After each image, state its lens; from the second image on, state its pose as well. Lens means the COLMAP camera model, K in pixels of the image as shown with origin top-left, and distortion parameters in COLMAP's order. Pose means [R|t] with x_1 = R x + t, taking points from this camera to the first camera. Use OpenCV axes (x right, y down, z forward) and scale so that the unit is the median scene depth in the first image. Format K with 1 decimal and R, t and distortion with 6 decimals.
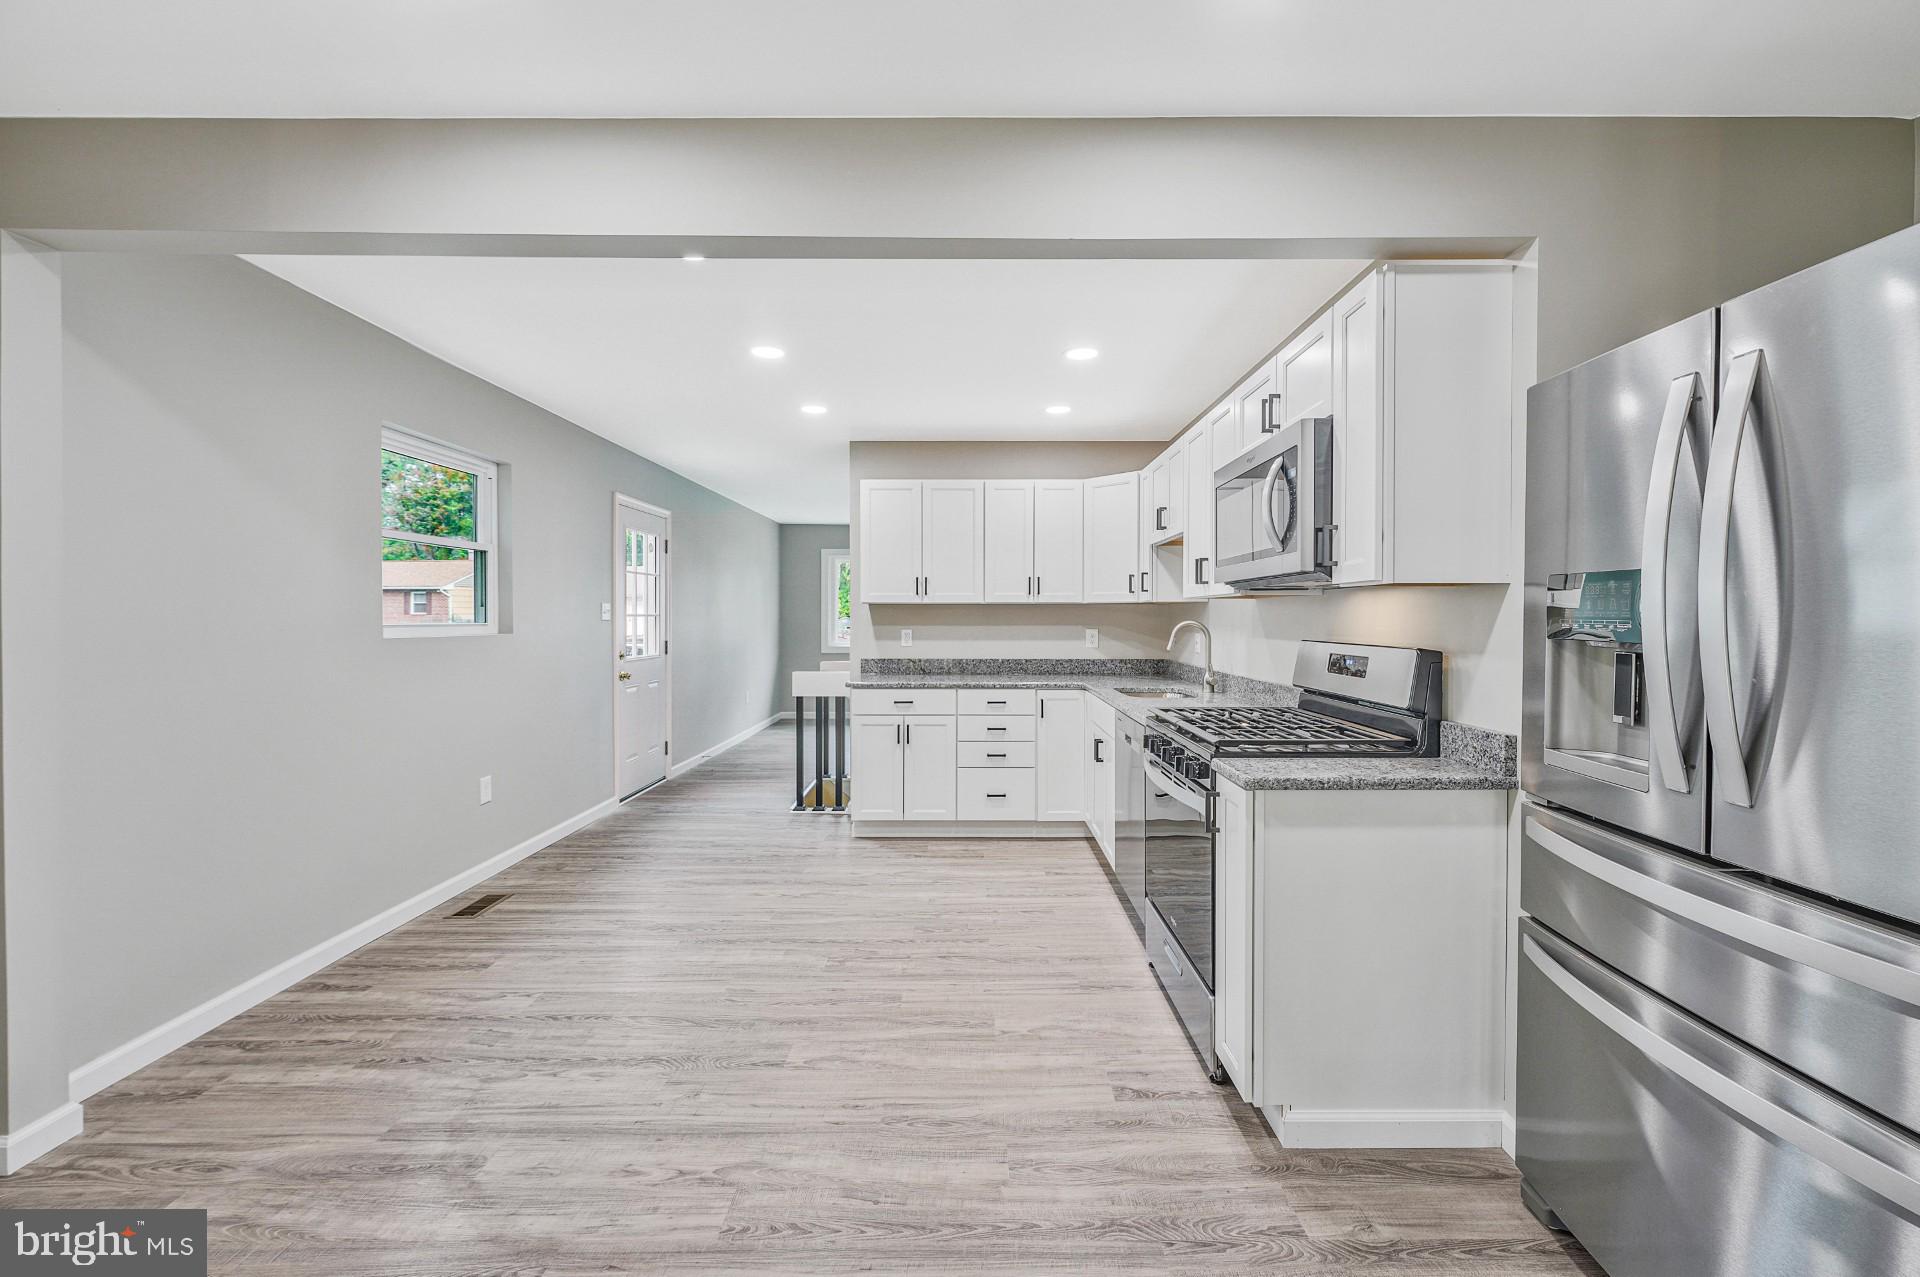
lens RADIAL K [[777.3, 0, 983.9], [0, 777.3, 611.9], [0, 0, 1]] dist [0.002670, -0.000064]
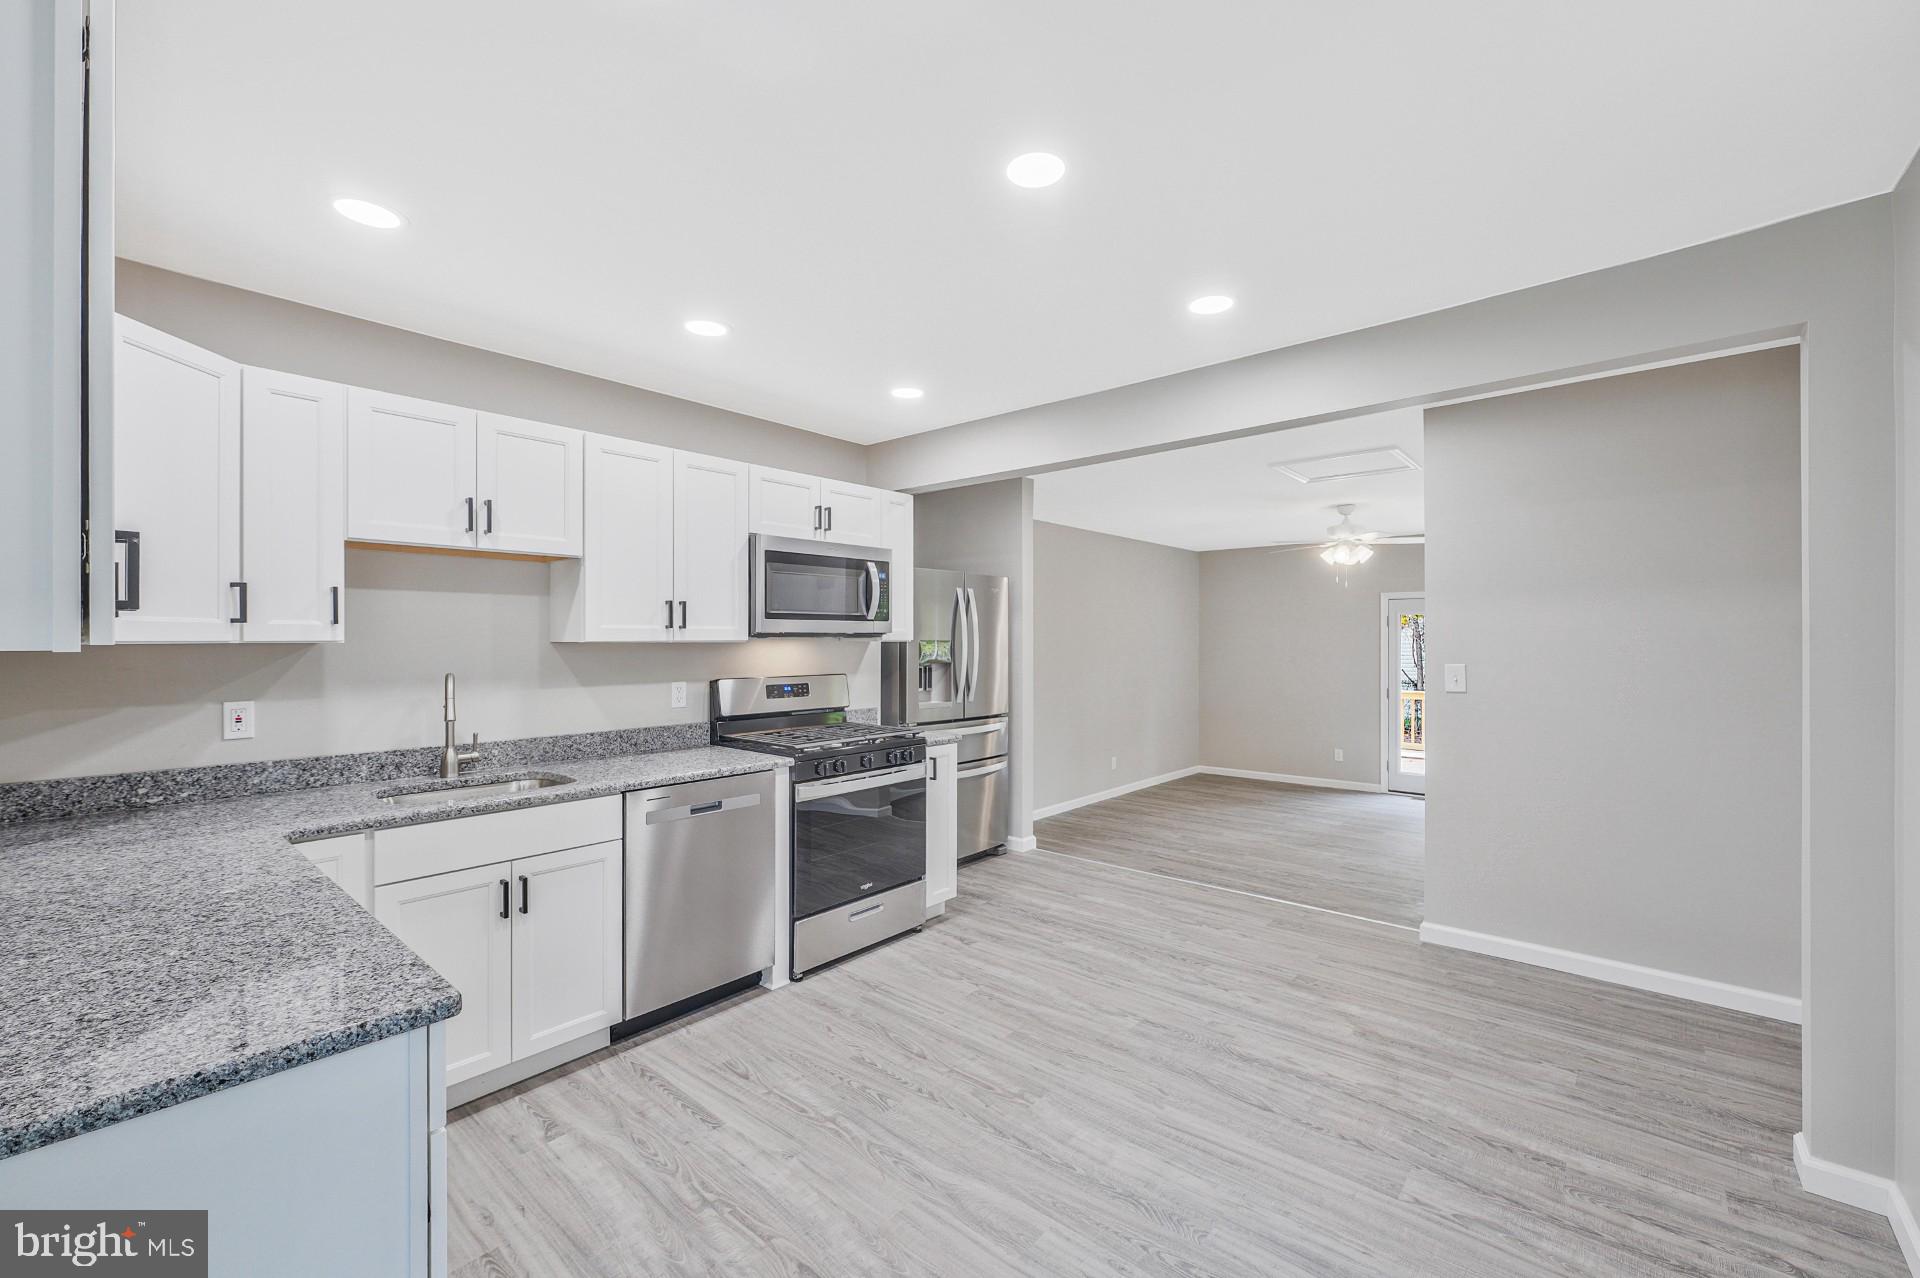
lens RADIAL K [[777.3, 0, 962.0], [0, 777.3, 642.6], [0, 0, 1]] dist [0.002670, -0.000064]
pose [[-0.743889, -0.003072, 0.668296, -0.793631], [-0.004618, 0.999989, -0.000544, -0.025277], [-0.668287, -0.003491, -0.743895, 1.925848]]
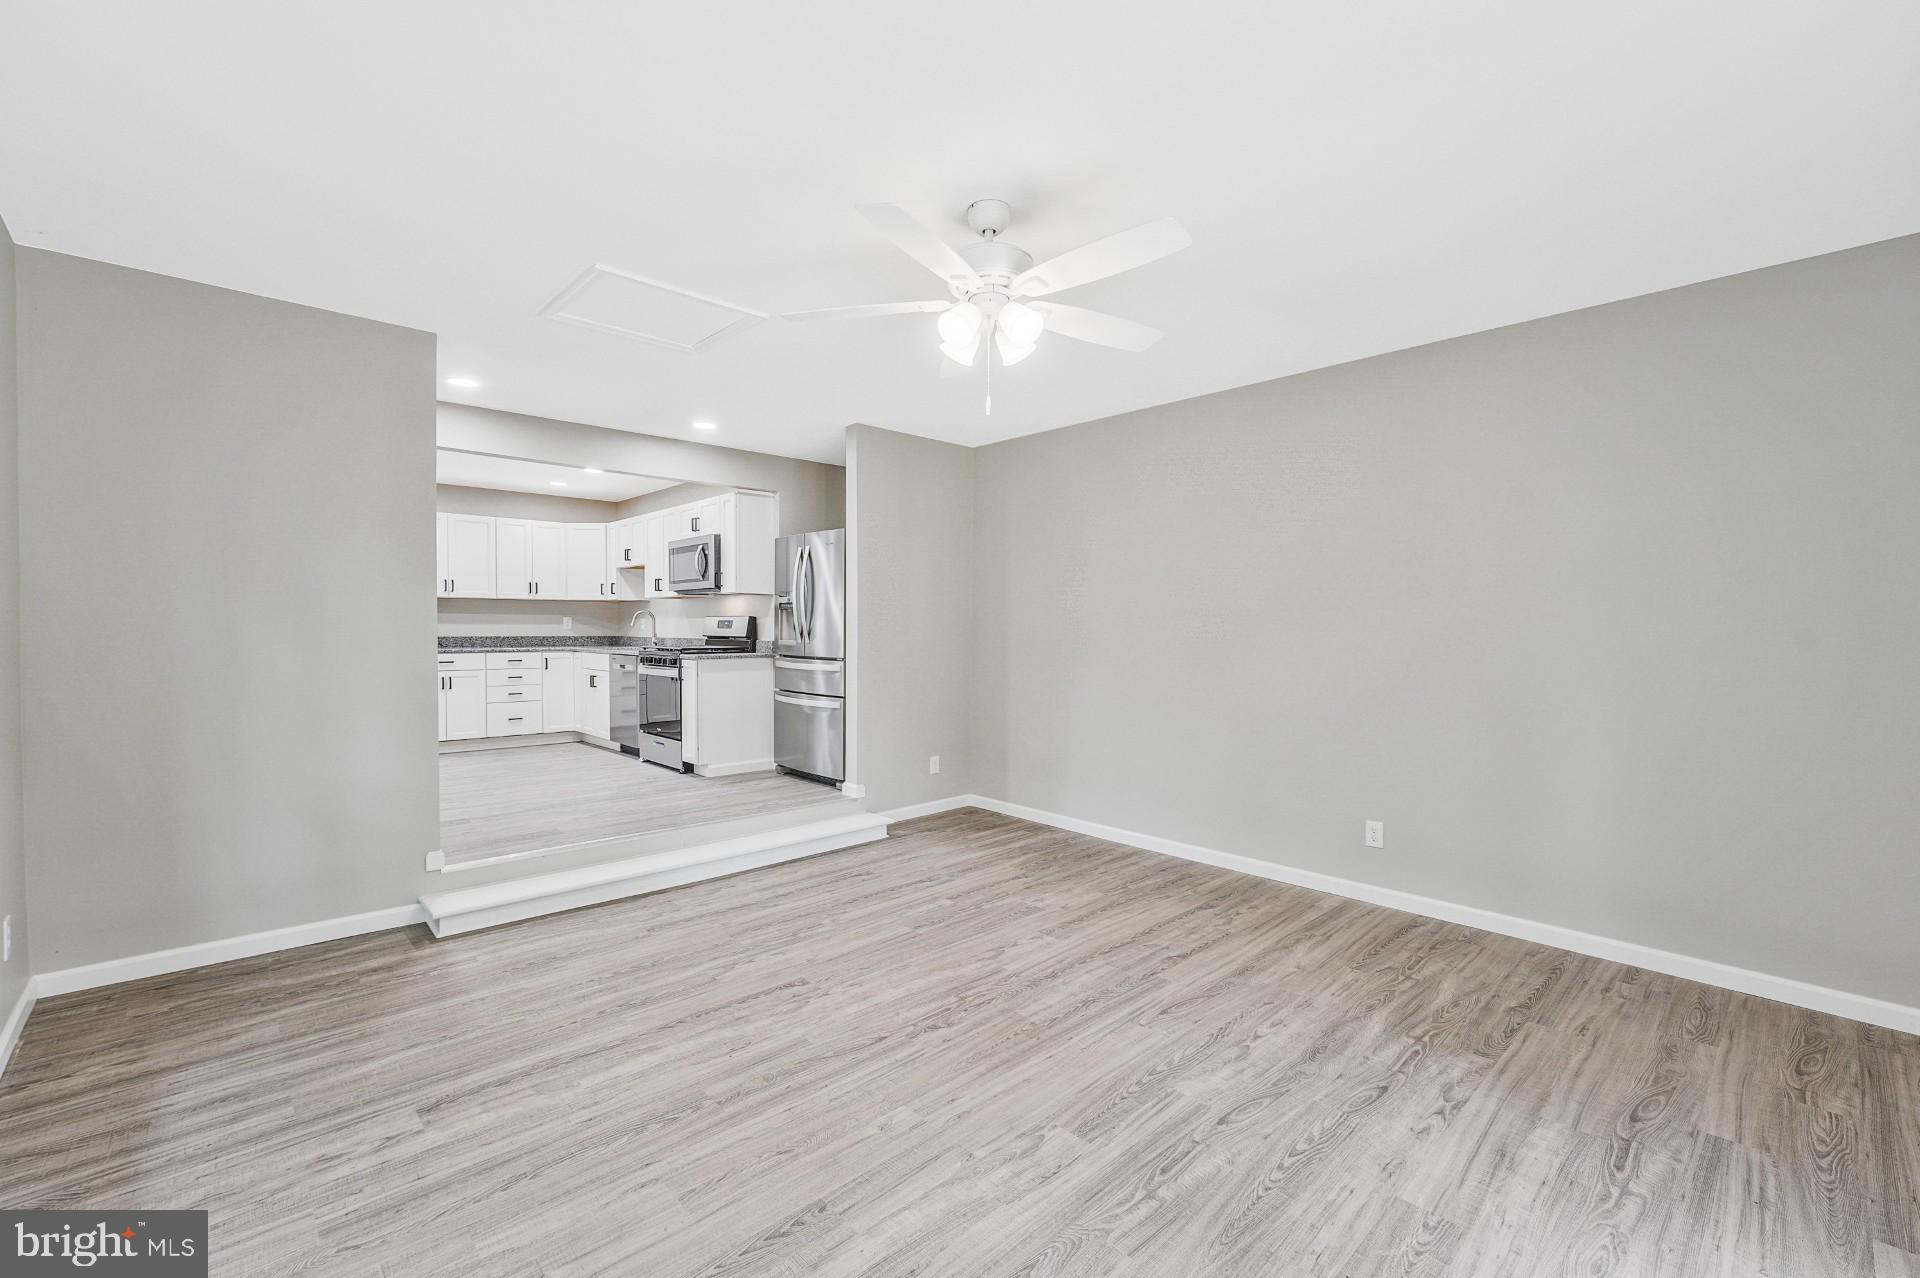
lens RADIAL K [[777.3, 0, 961.8], [0, 777.3, 657.8], [0, 0, 1]] dist [0.002670, -0.000064]
pose [[0.729240, -0.028104, 0.683680, -0.744822], [-0.005527, 0.998882, 0.046955, 0.054814], [-0.684235, -0.038020, 0.728270, -1.459117]]
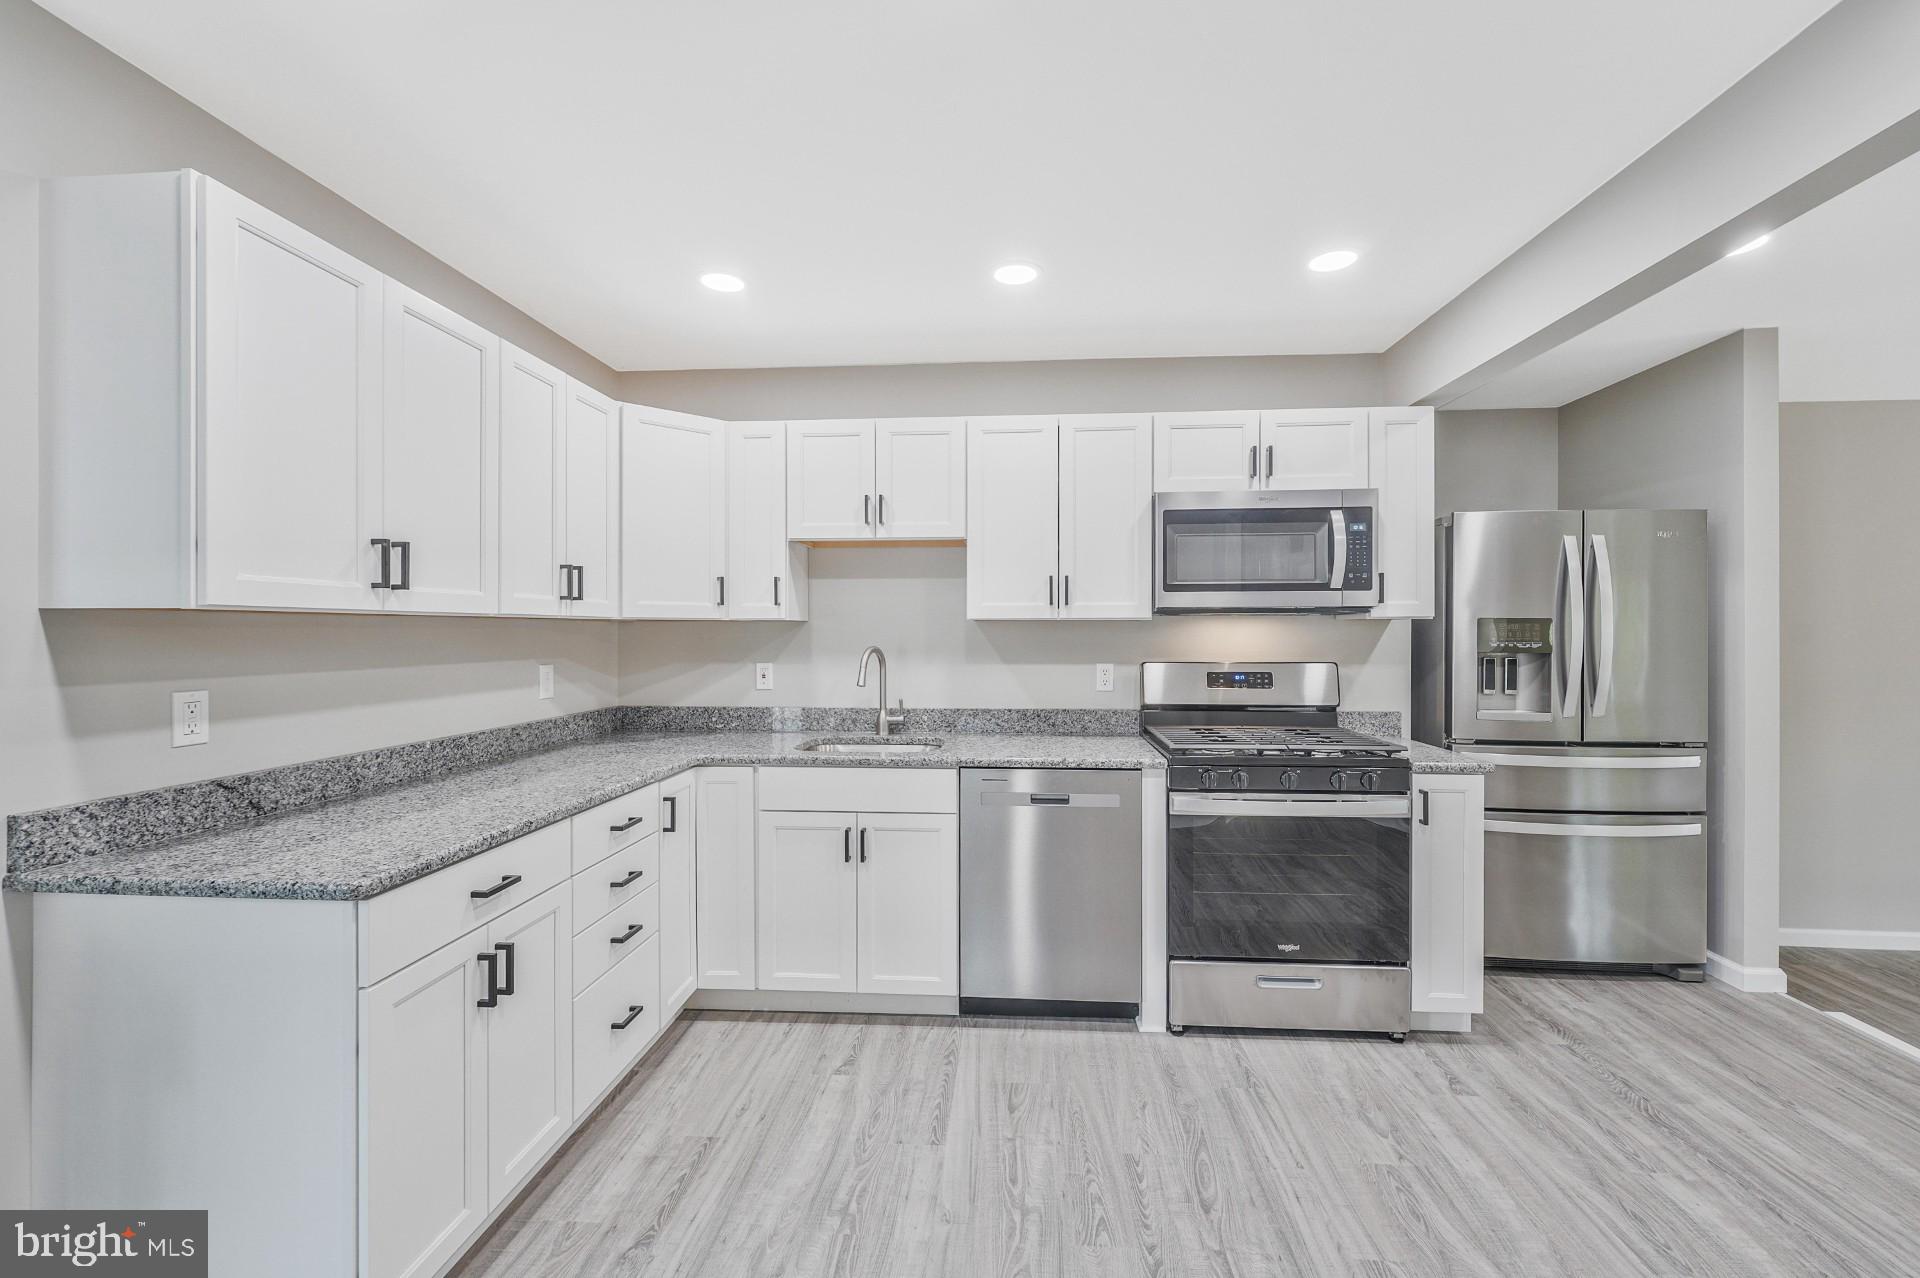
lens RADIAL K [[777.3, 0, 972.5], [0, 777.3, 631.3], [0, 0, 1]] dist [0.002670, -0.000064]
pose [[0.081954, -0.001225, 0.996635, -0.799751], [-0.005438, 0.999984, 0.001676, -0.008148], [-0.996621, -0.005557, 0.081946, 1.346638]]
